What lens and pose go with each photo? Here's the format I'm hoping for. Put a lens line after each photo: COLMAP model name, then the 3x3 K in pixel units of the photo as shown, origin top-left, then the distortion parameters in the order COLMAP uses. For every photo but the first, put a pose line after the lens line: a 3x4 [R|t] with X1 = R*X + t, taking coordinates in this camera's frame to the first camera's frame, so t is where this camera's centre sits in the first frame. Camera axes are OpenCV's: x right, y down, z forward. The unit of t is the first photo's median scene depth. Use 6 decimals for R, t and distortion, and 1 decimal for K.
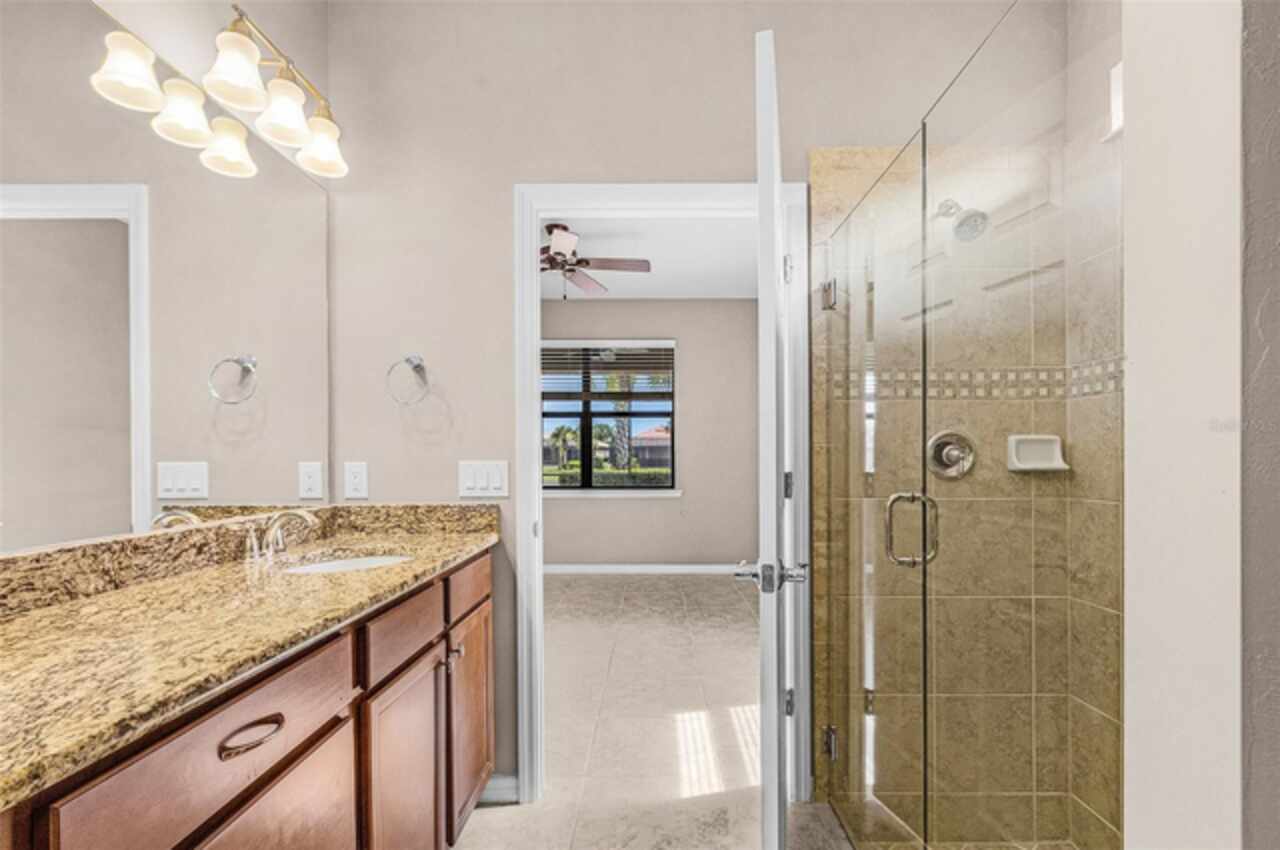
lens RADIAL K [[597.0, 0, 641.4], [0, 597.0, 466.9], [0, 0, 1]] dist [0.002524, -0.000123]
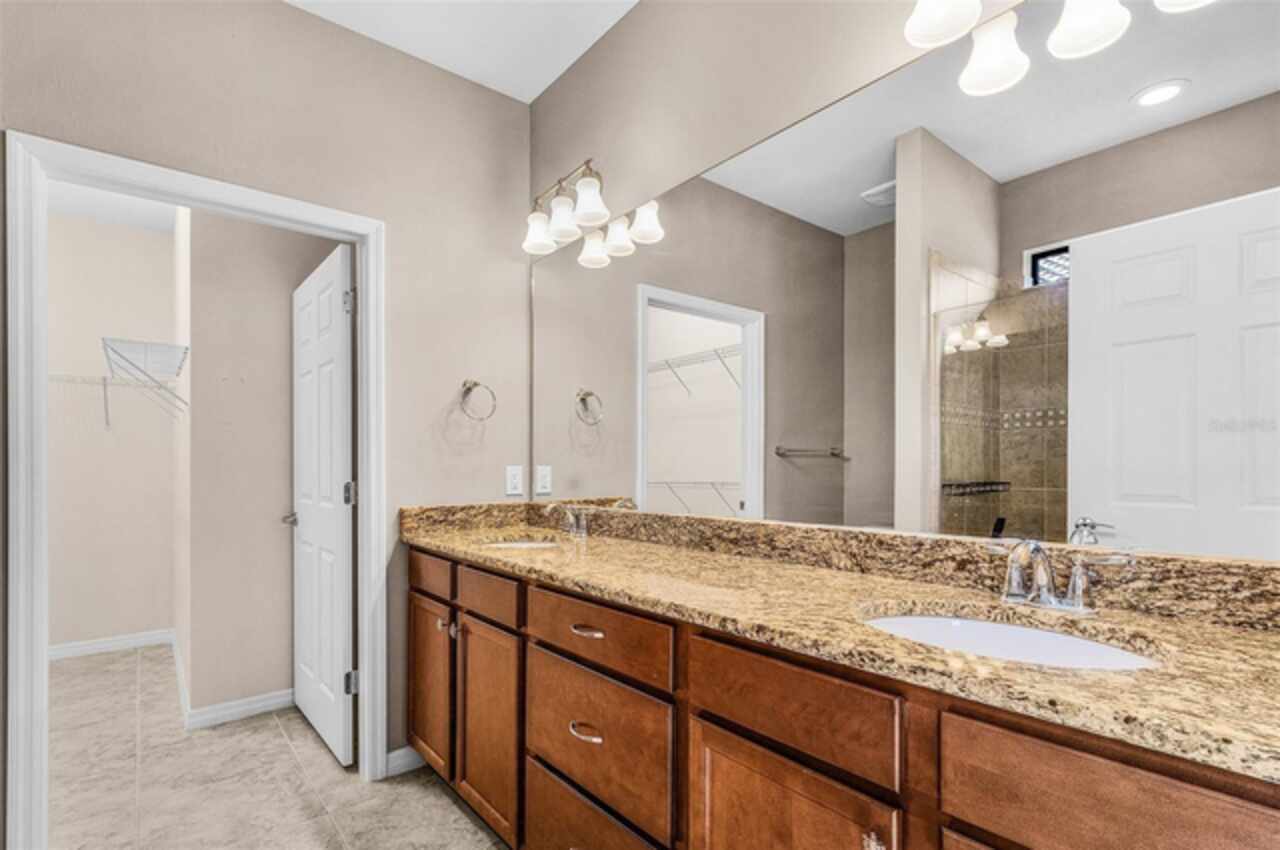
lens RADIAL K [[597.0, 0, 634.5], [0, 597.0, 461.8], [0, 0, 1]] dist [0.002524, -0.000123]
pose [[-0.773784, 0.006841, -0.633413, 0.214765], [0.004504, 0.999976, 0.005297, -0.023255], [0.633434, 0.001246, -0.773796, 1.607982]]
